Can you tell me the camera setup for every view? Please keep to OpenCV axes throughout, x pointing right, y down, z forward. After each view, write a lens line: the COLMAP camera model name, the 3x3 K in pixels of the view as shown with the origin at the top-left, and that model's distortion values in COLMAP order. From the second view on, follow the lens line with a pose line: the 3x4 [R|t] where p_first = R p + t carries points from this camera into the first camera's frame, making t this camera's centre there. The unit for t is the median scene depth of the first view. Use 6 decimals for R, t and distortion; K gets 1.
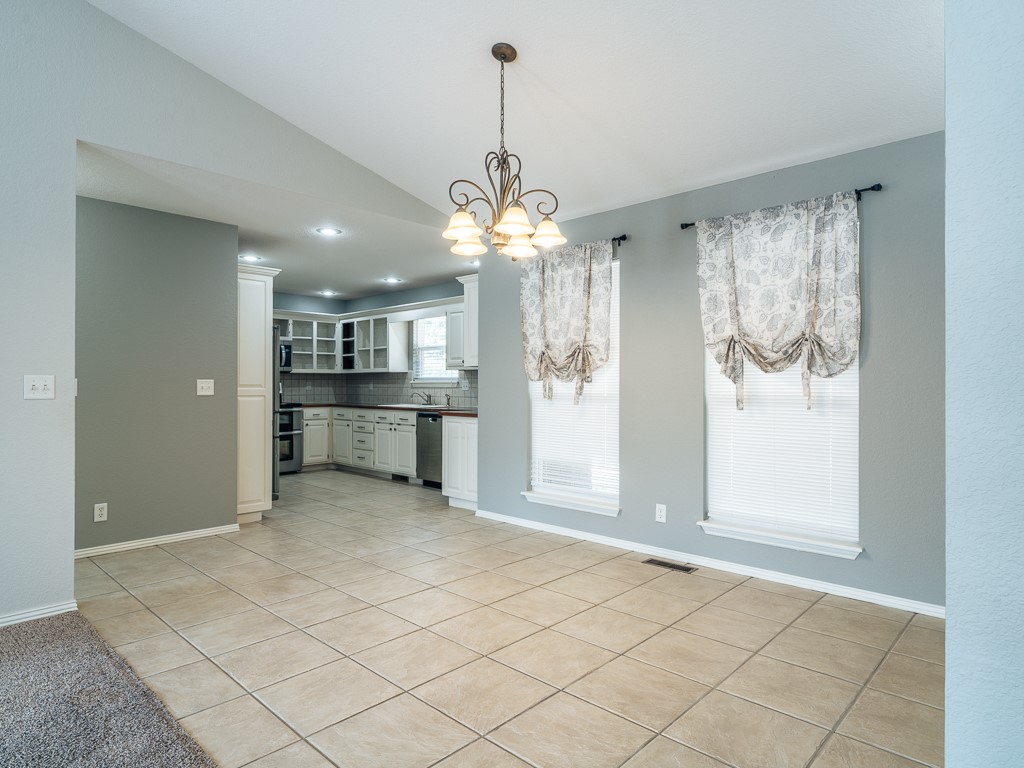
lens RADIAL K [[597.1, 0, 501.8], [0, 597.1, 384.0], [0, 0, 1]] dist [-0.007732, -0.001917]
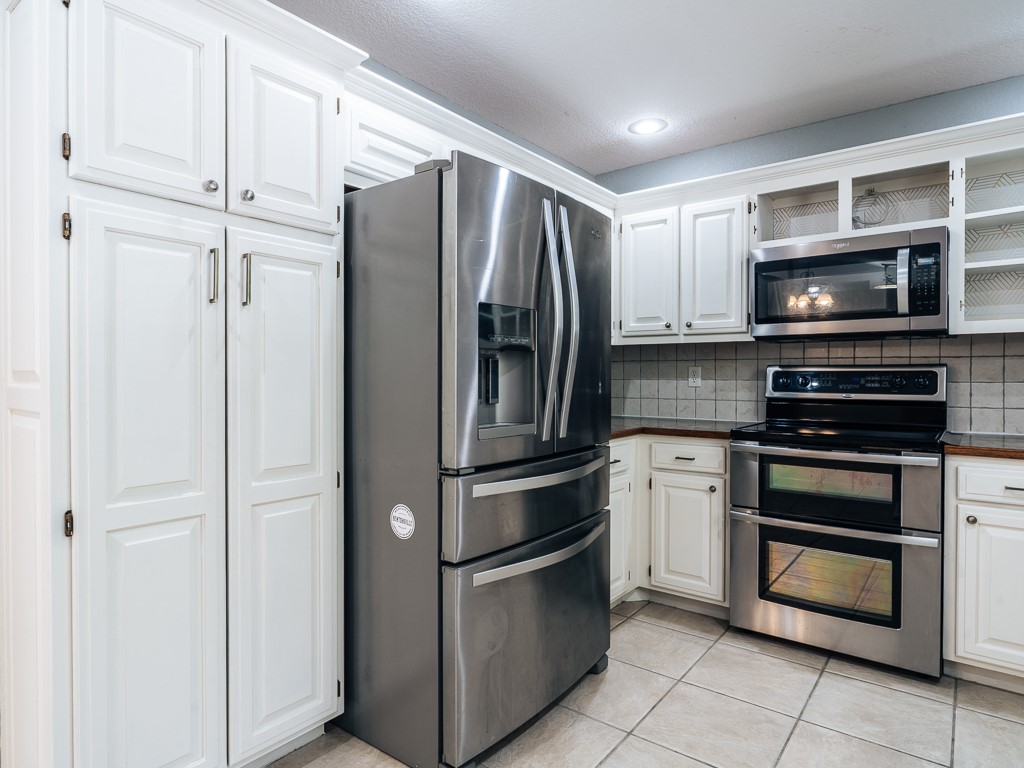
lens RADIAL K [[597.1, 0, 510.1], [0, 597.1, 380.8], [0, 0, 1]] dist [-0.007732, -0.001917]
pose [[0.100592, 0.008256, -0.994893, -0.090150], [-0.000071, 0.999966, 0.008291, 0.002609], [0.994928, -0.000763, 0.100589, 0.878892]]
